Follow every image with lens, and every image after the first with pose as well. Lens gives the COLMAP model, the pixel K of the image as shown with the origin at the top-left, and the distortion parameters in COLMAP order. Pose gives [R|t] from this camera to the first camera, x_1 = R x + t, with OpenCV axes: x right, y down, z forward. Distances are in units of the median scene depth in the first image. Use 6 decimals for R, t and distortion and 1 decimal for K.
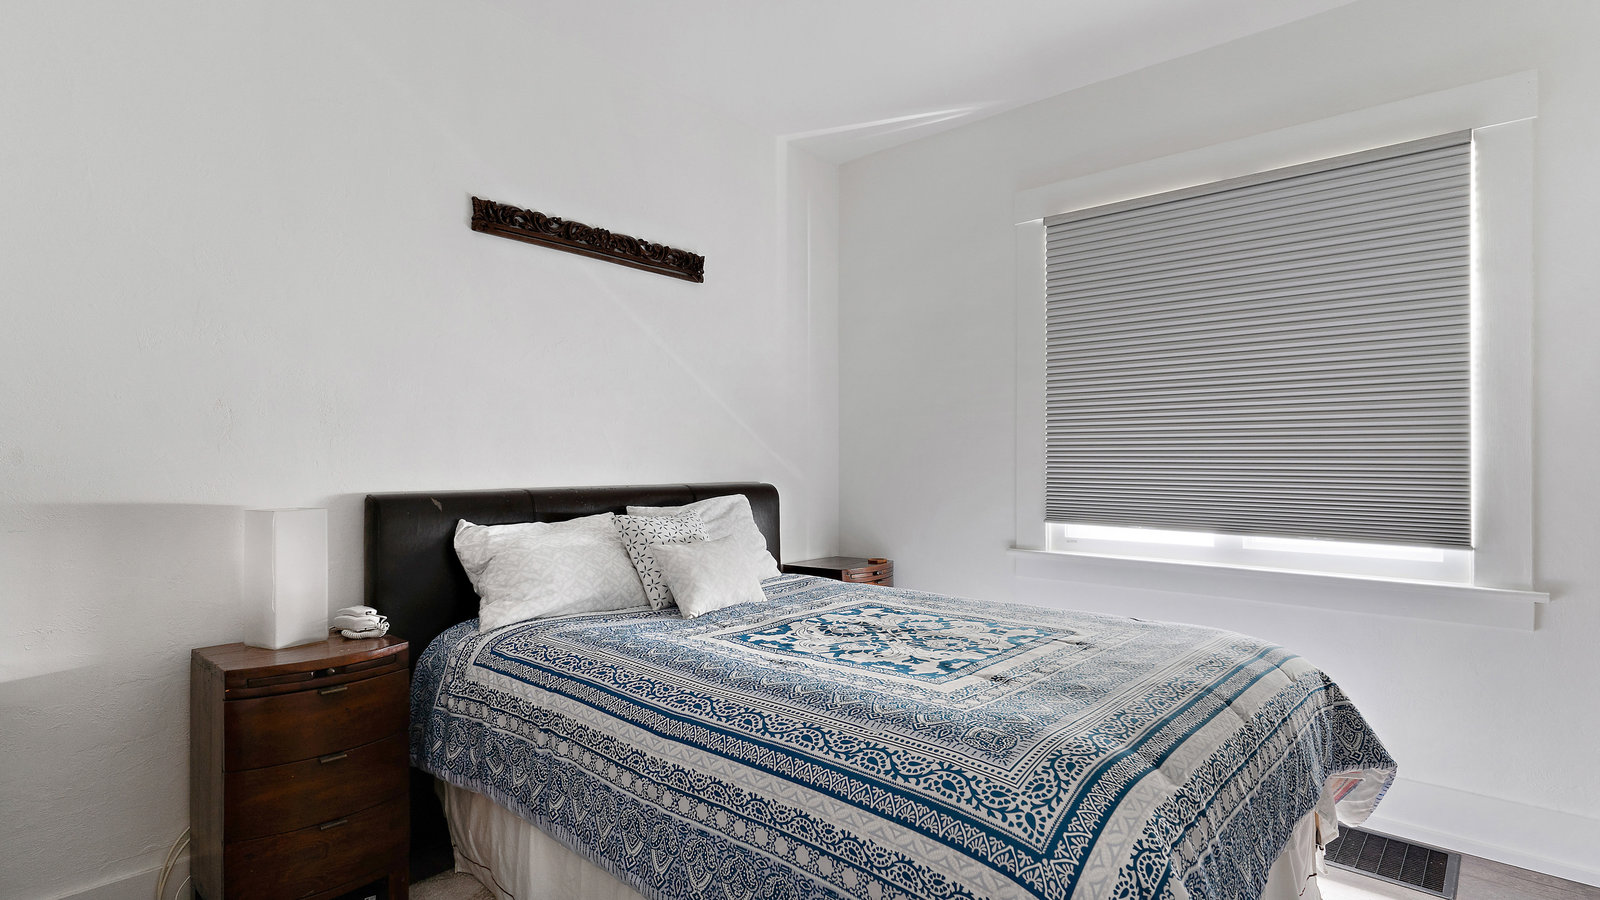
lens RADIAL K [[788.7, 0, 789.0], [0, 788.7, 463.9], [0, 0, 1]] dist [-0.000890, -0.000281]
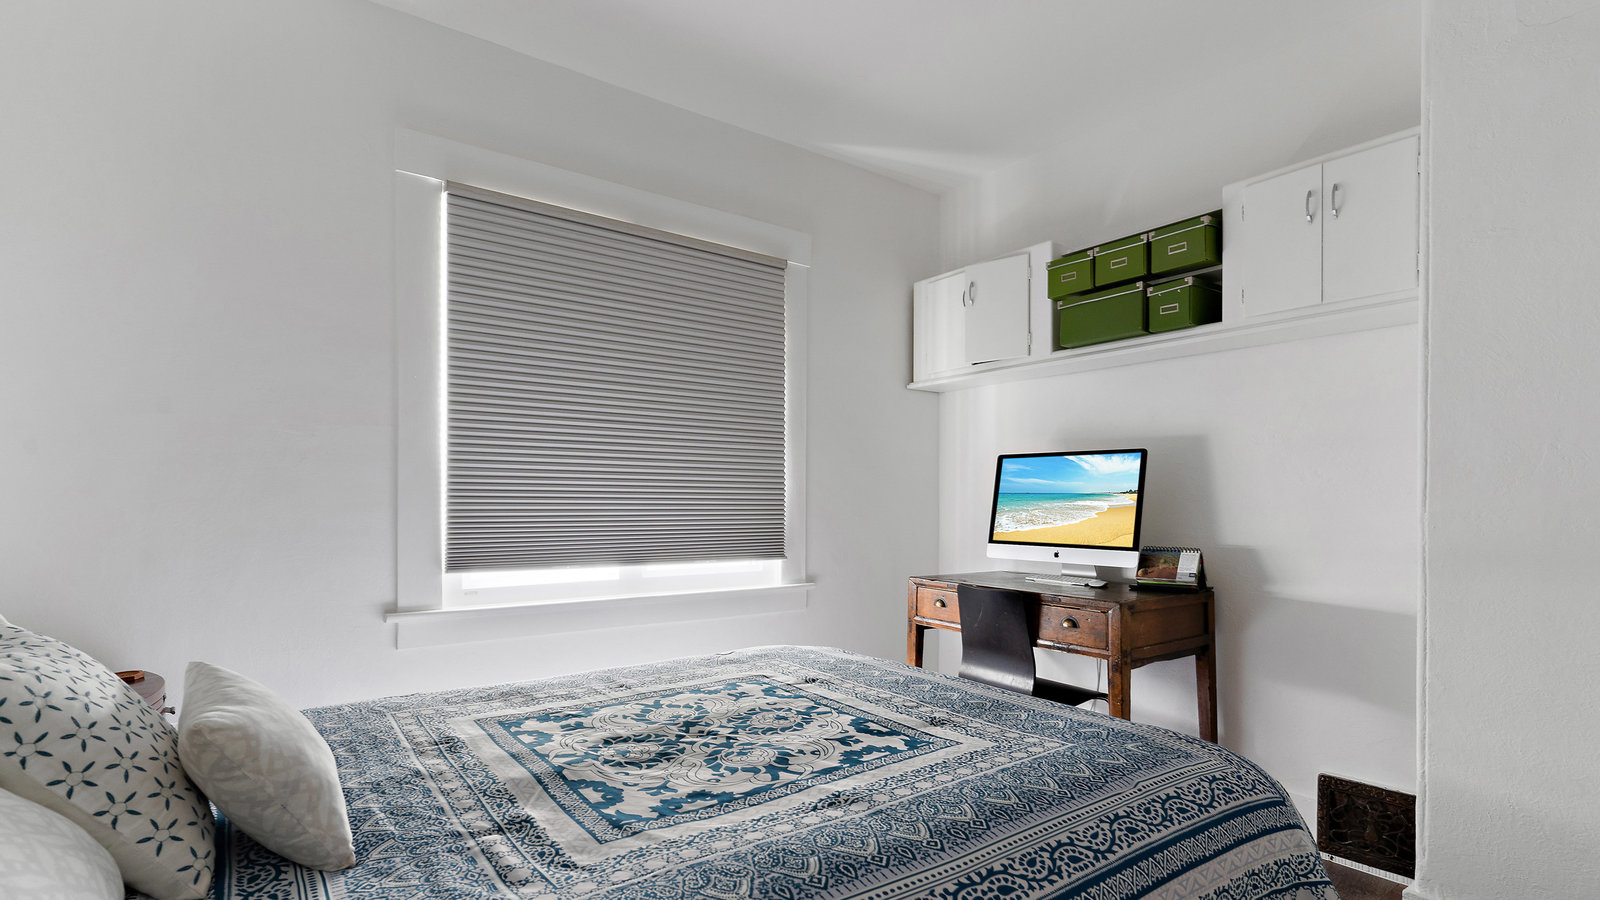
lens RADIAL K [[773.9, 0, 831.5], [0, 773.9, 494.4], [0, 0, 1]] dist [0.000387, -0.000061]
pose [[0.195553, 0.006611, 0.980671, -0.649035], [-0.004339, 0.999973, -0.005876, 0.000467], [-0.980684, -0.003106, 0.195576, 0.890121]]
